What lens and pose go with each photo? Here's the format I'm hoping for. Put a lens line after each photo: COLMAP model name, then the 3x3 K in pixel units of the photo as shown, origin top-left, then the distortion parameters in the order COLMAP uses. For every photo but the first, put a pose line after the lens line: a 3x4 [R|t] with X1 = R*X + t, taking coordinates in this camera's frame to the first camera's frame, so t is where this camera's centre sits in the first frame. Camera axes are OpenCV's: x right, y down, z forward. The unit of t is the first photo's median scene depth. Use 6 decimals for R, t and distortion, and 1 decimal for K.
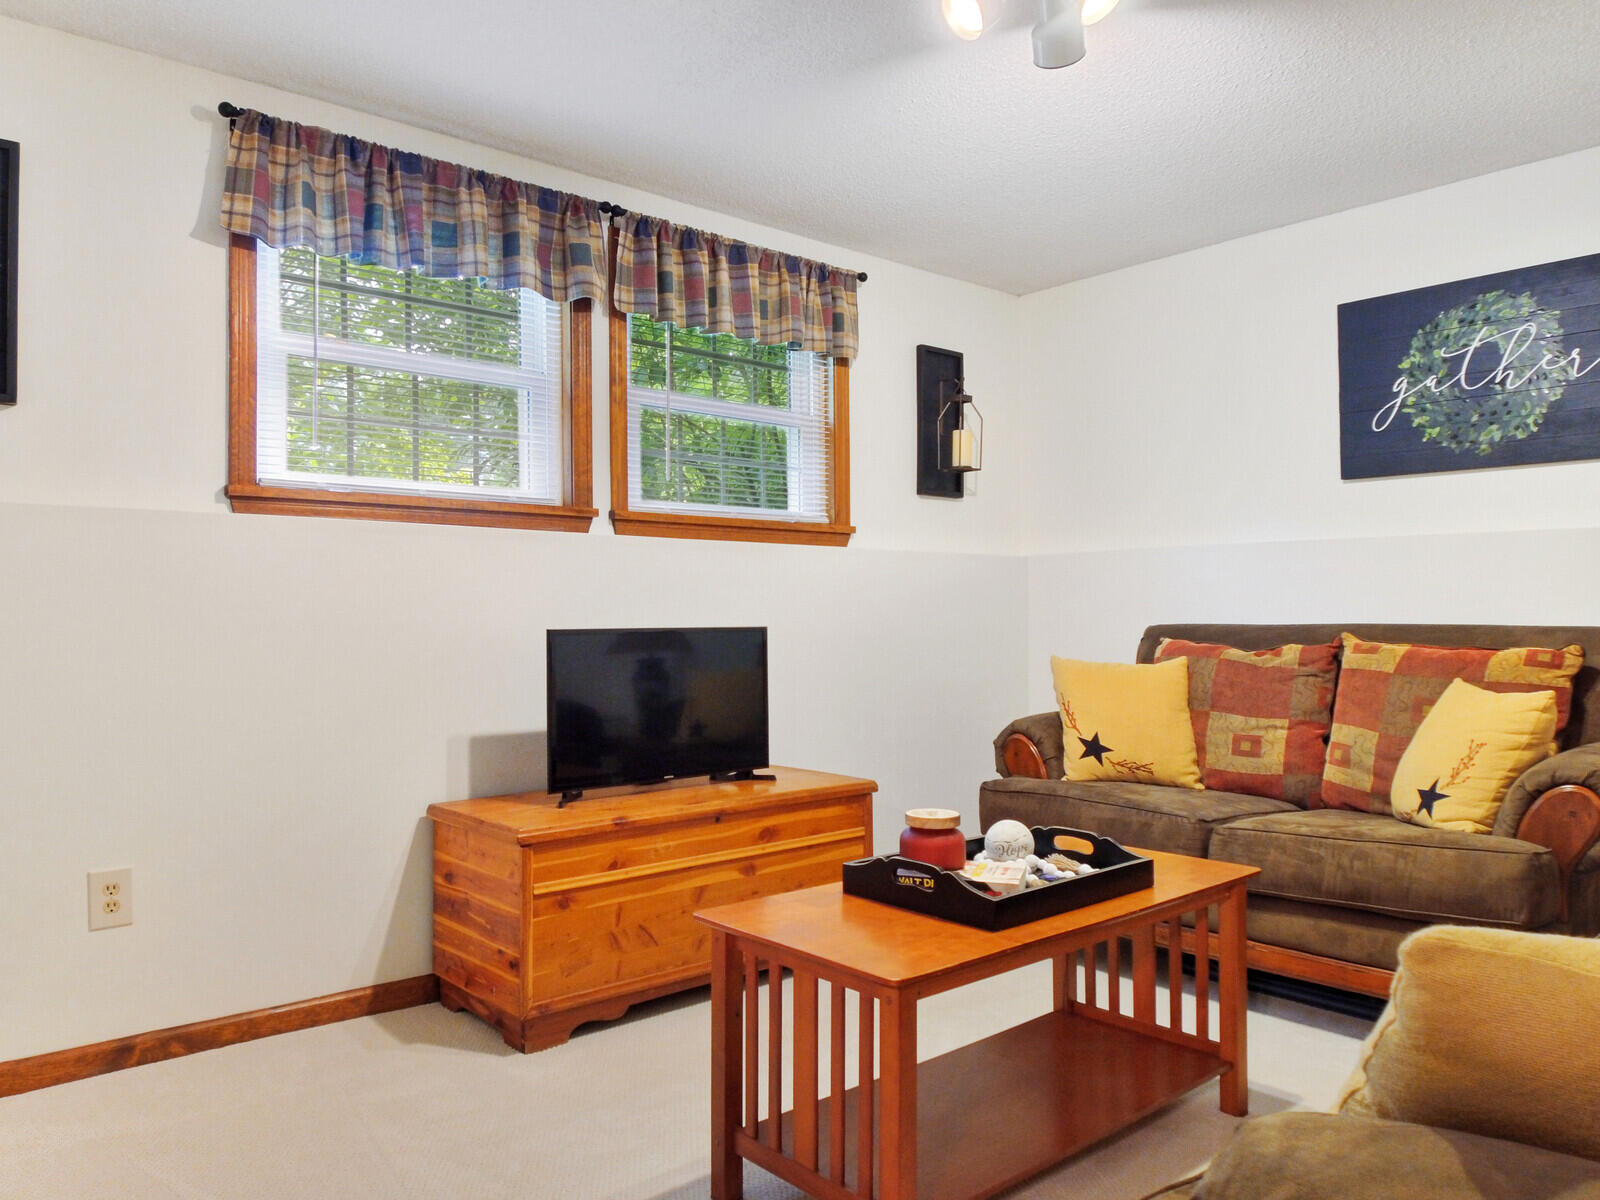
lens RADIAL K [[1145.2, 0, 800.0], [0, 1145.2, 600.0], [0, 0, 1]] dist [0.079093, -0.130292]
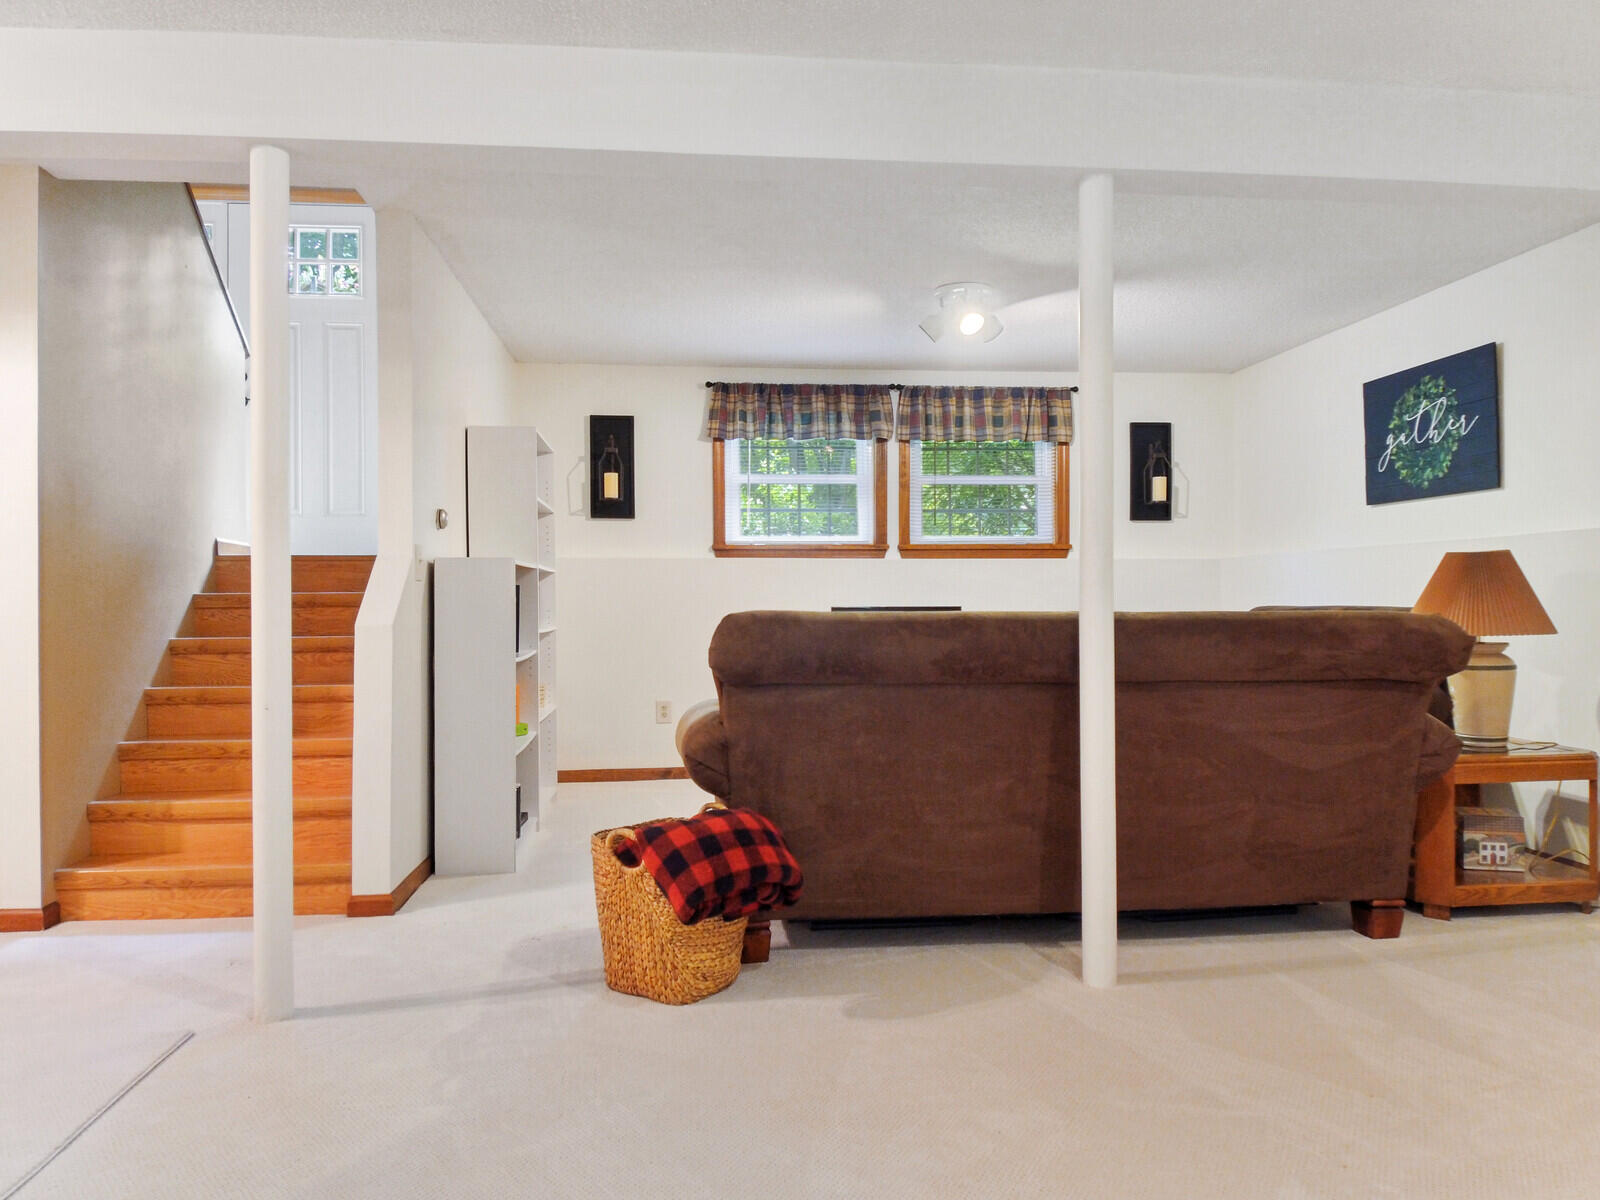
lens RADIAL K [[1145.2, 0, 800.0], [0, 1145.2, 600.0], [0, 0, 1]] dist [0.079093, -0.130292]
pose [[0.818251, -0.002833, -0.574855, 0.786086], [0.009344, 0.999921, 0.008372, -0.005785], [0.574786, -0.012222, 0.818213, -0.633661]]
